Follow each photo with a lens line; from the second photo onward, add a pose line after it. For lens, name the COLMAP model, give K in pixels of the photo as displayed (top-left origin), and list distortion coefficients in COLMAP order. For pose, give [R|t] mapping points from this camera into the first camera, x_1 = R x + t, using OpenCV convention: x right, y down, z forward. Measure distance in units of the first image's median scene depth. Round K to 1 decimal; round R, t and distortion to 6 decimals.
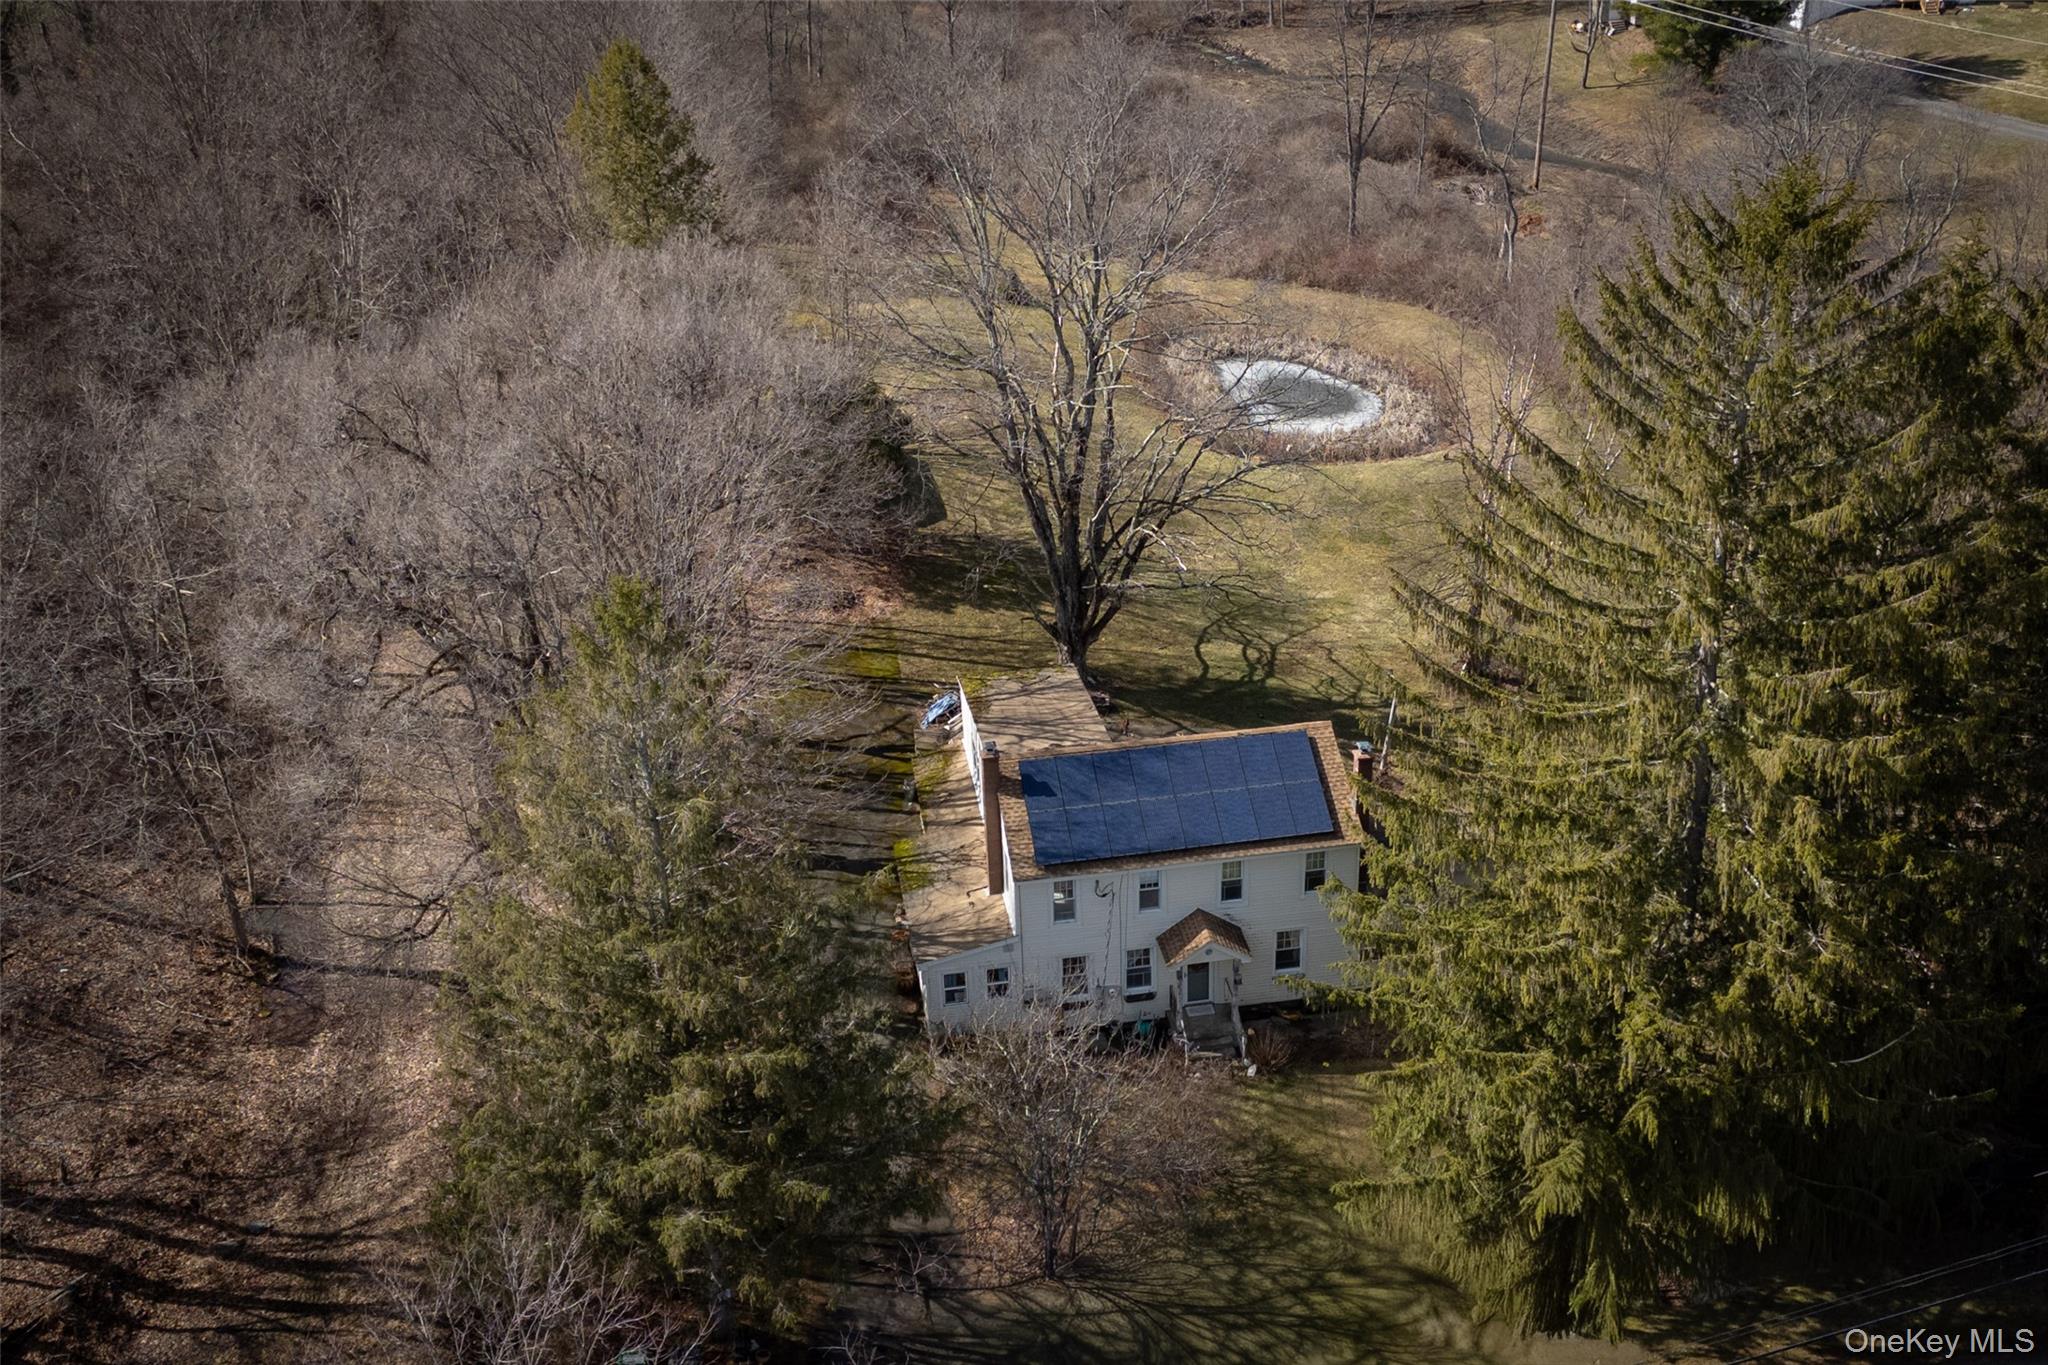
lens RADIAL K [[1419.4, 0, 1030.1], [0, 1419.4, 690.4], [0, 0, 1]] dist [0.005336, -0.000303]
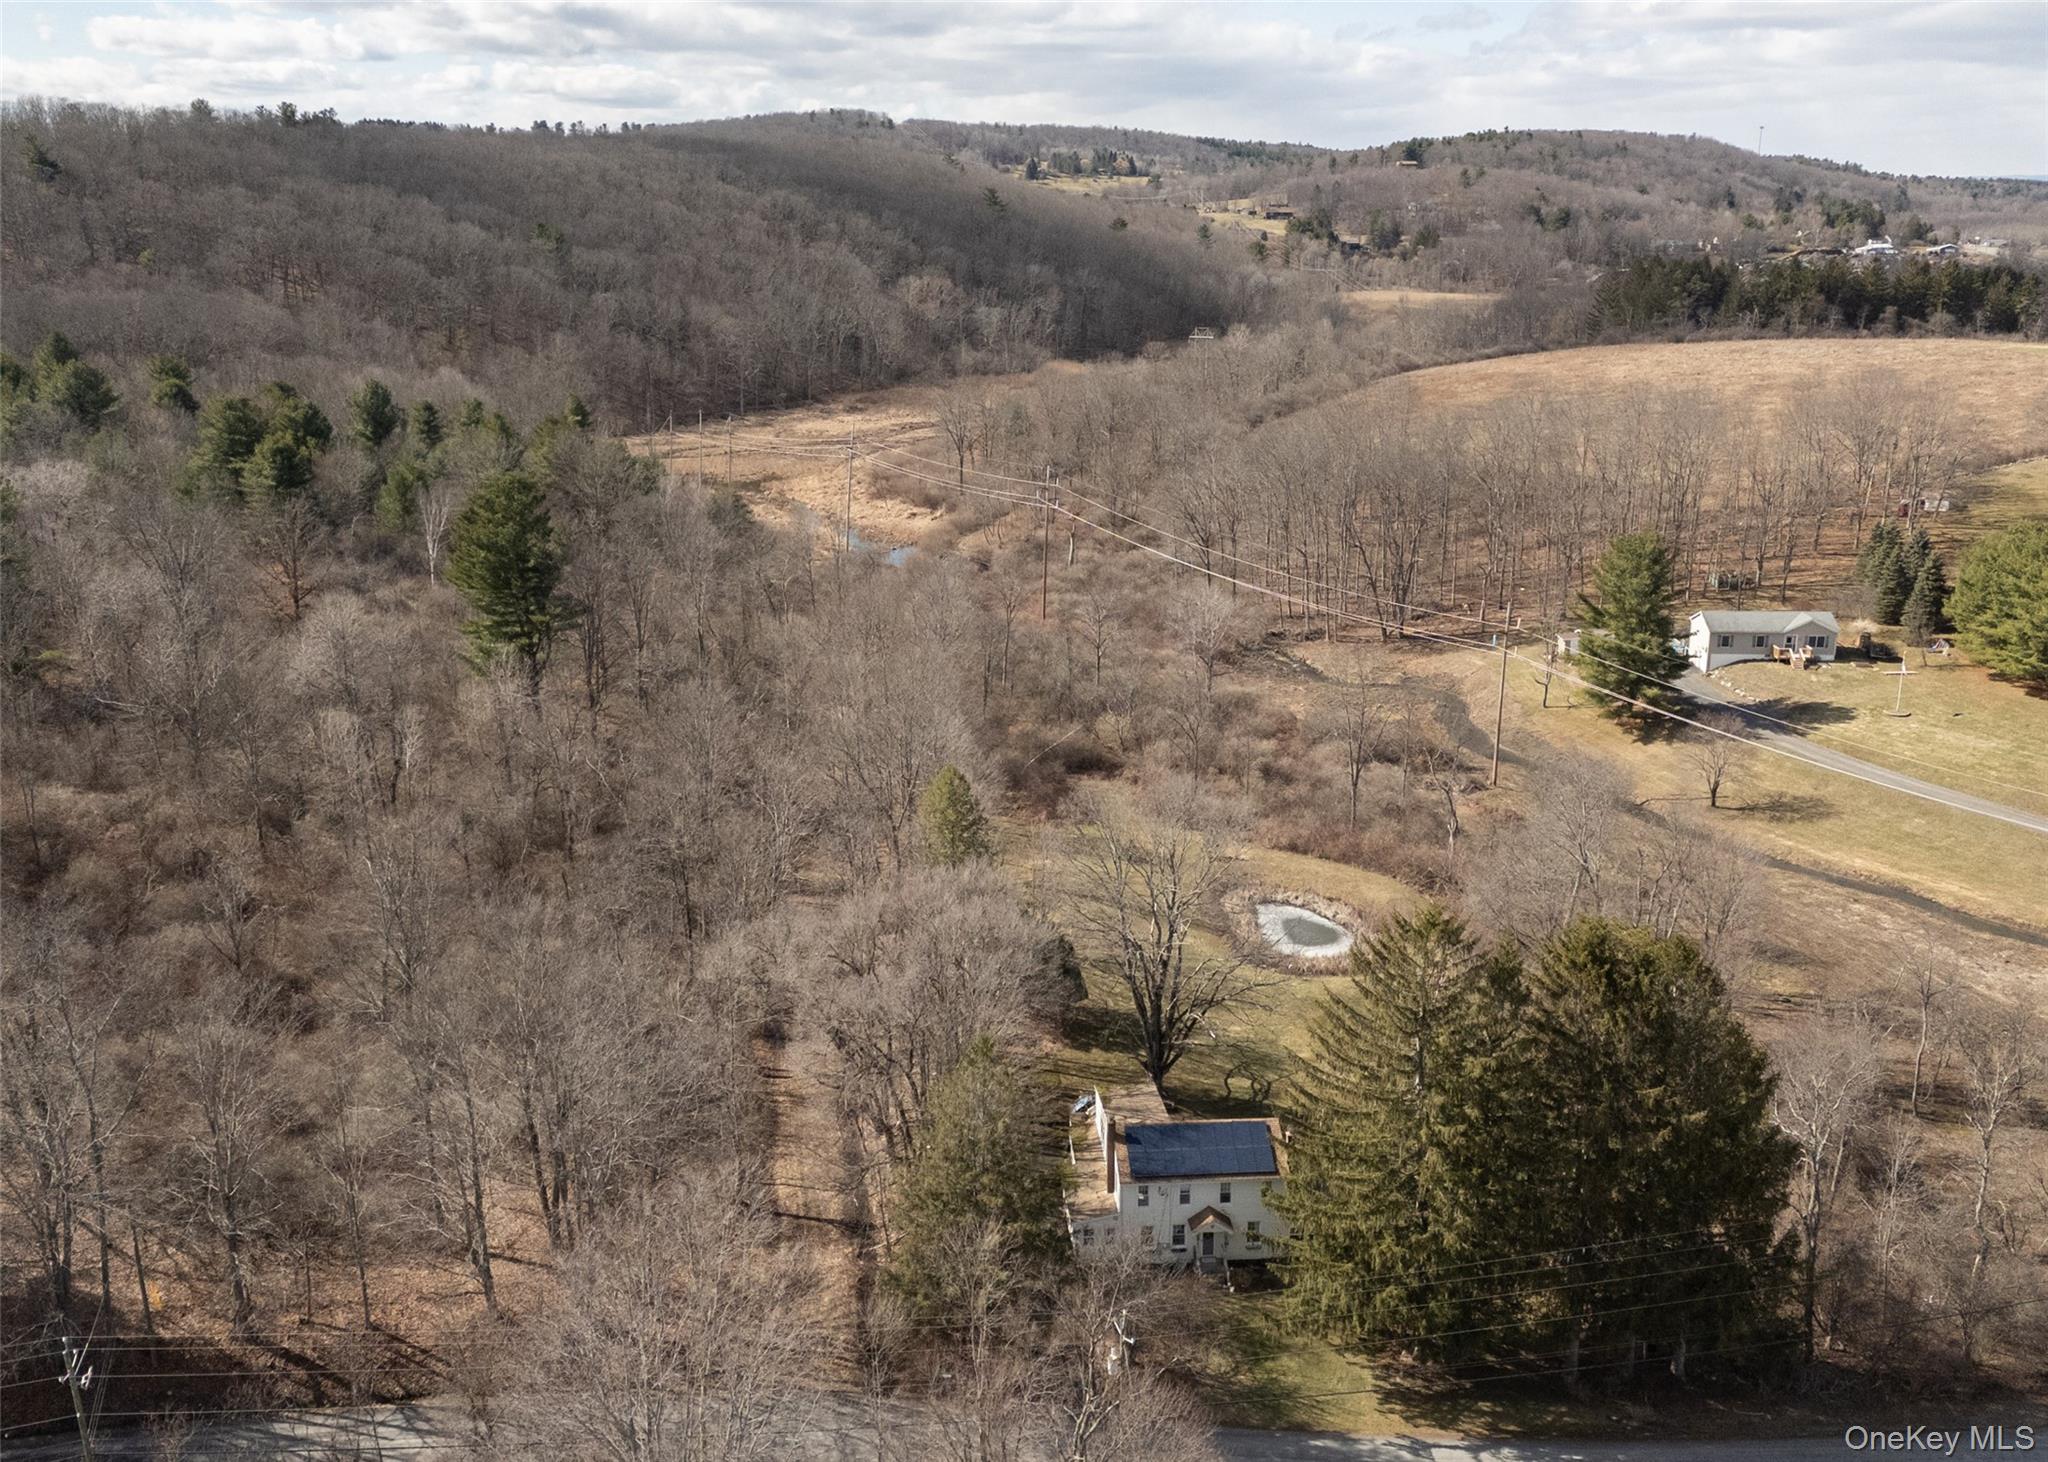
lens RADIAL K [[2230.3, 0, 1007.9], [0, 2230.3, 752.0], [0, 0, 1]] dist [0.153942, 0.000000]
pose [[0.996915, 0.050834, -0.059804, -0.009218], [-0.061065, 0.981013, -0.184076, 0.111890], [0.049312, 0.187160, 0.981091, -2.073930]]
